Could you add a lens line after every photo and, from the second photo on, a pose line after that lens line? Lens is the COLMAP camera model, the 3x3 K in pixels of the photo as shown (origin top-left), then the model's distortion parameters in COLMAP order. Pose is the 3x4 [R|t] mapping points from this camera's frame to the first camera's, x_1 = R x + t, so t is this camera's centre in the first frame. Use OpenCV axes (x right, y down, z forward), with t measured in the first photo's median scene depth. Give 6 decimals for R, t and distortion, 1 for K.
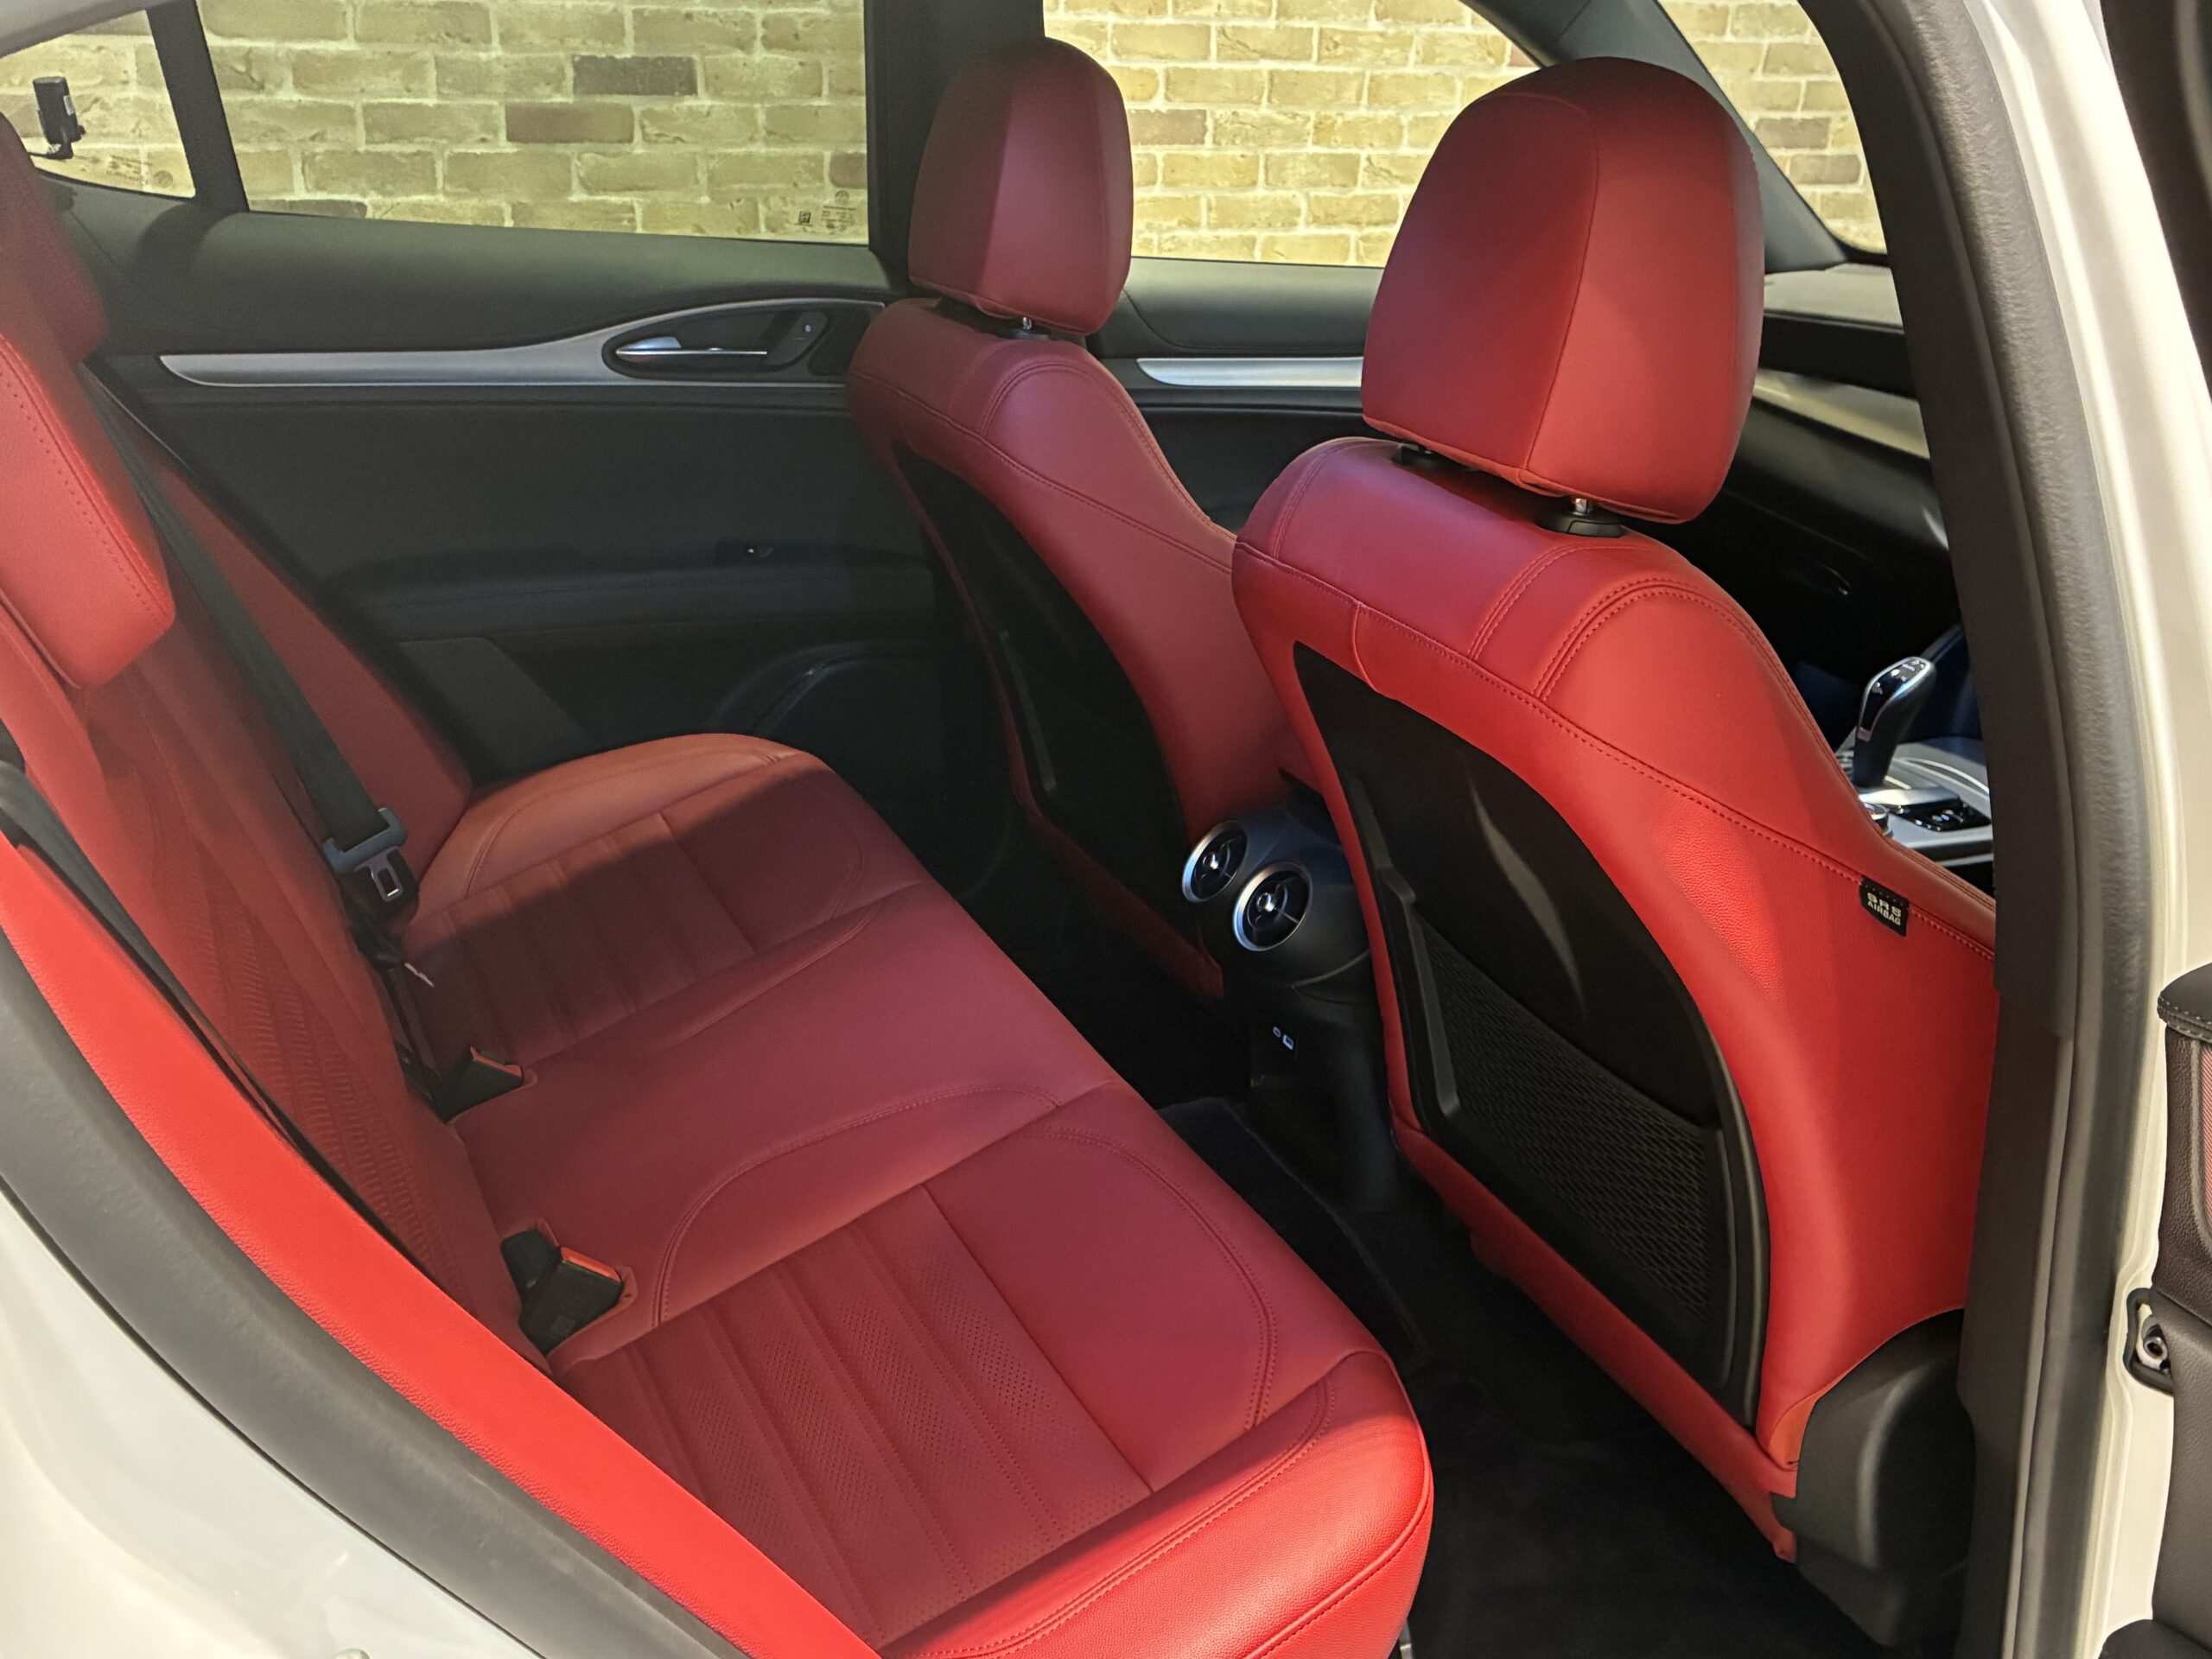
lens RADIAL K [[2192.4, 0, 1129.2], [0, 2192.4, 810.1], [0, 0, 1]] dist [0.017513, 0.000000]
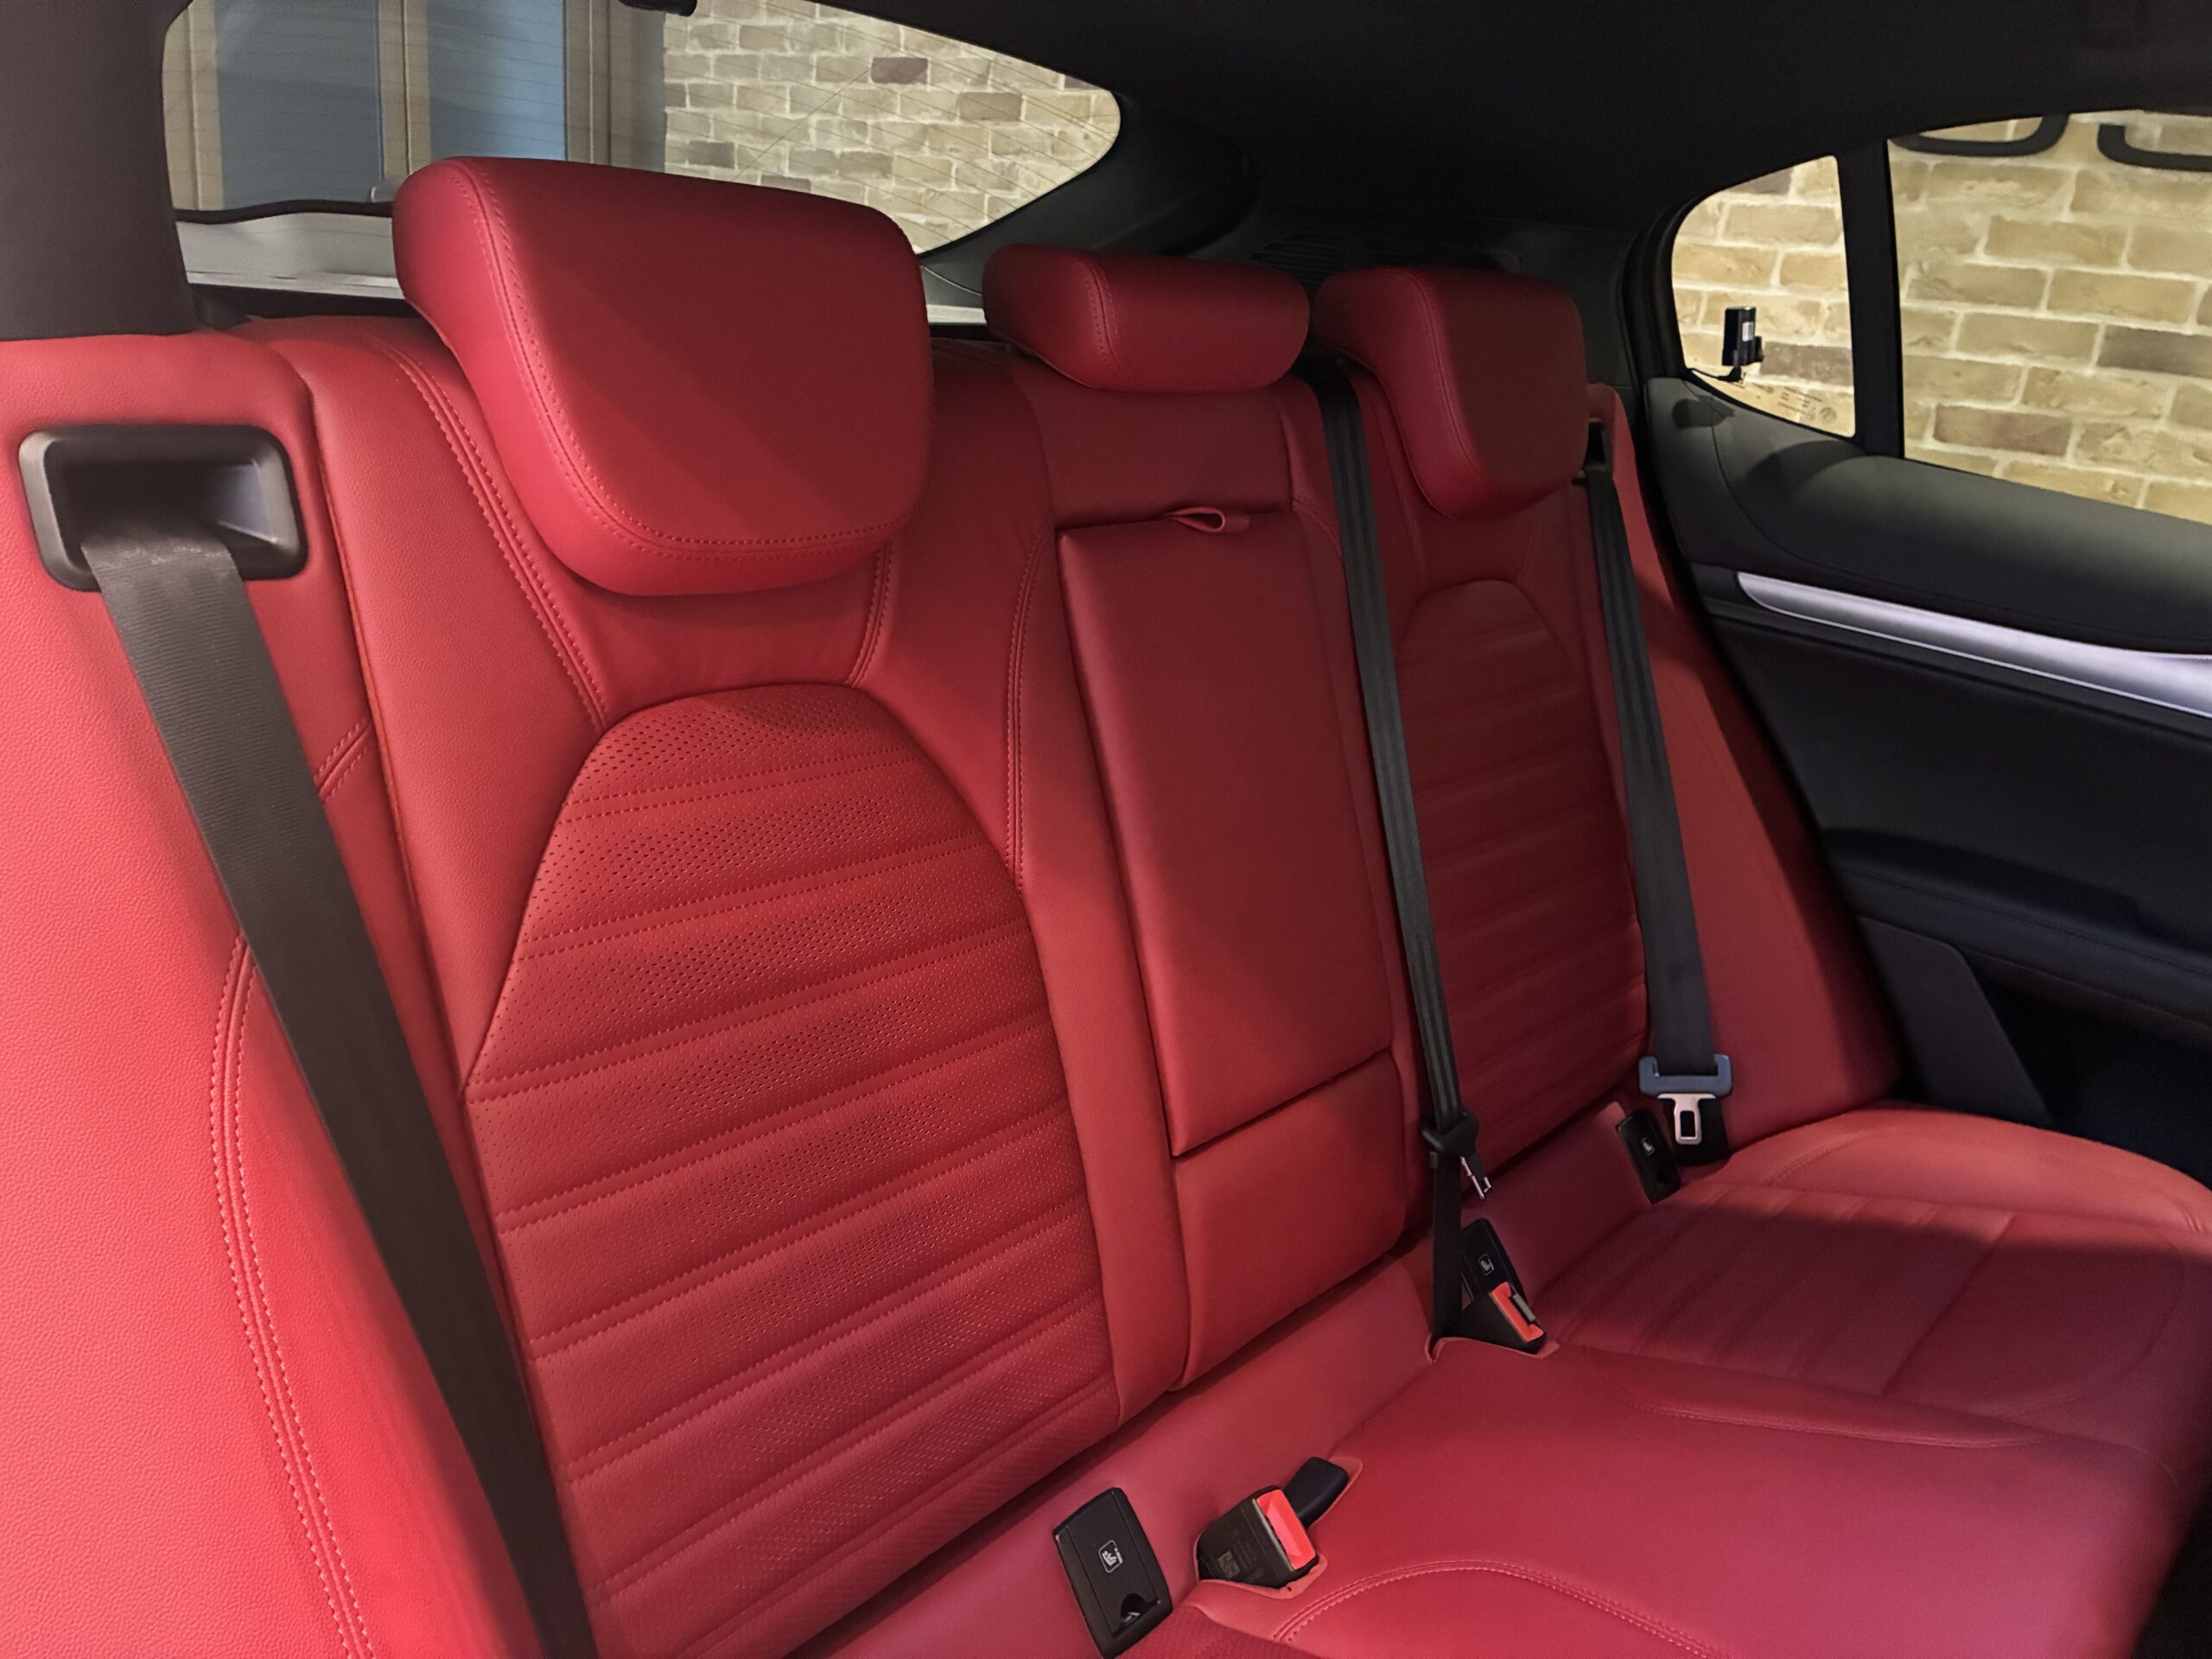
lens RADIAL K [[1695.3, 0, 1094.7], [0, 1695.3, 826.4], [0, 0, 1]] dist [0.034668, -0.054527]
pose [[0.393679, 0.289488, -0.872475, 0.168571], [-0.404536, 0.906832, 0.118352, -0.067961], [0.825450, 0.306355, 0.474109, 0.394007]]
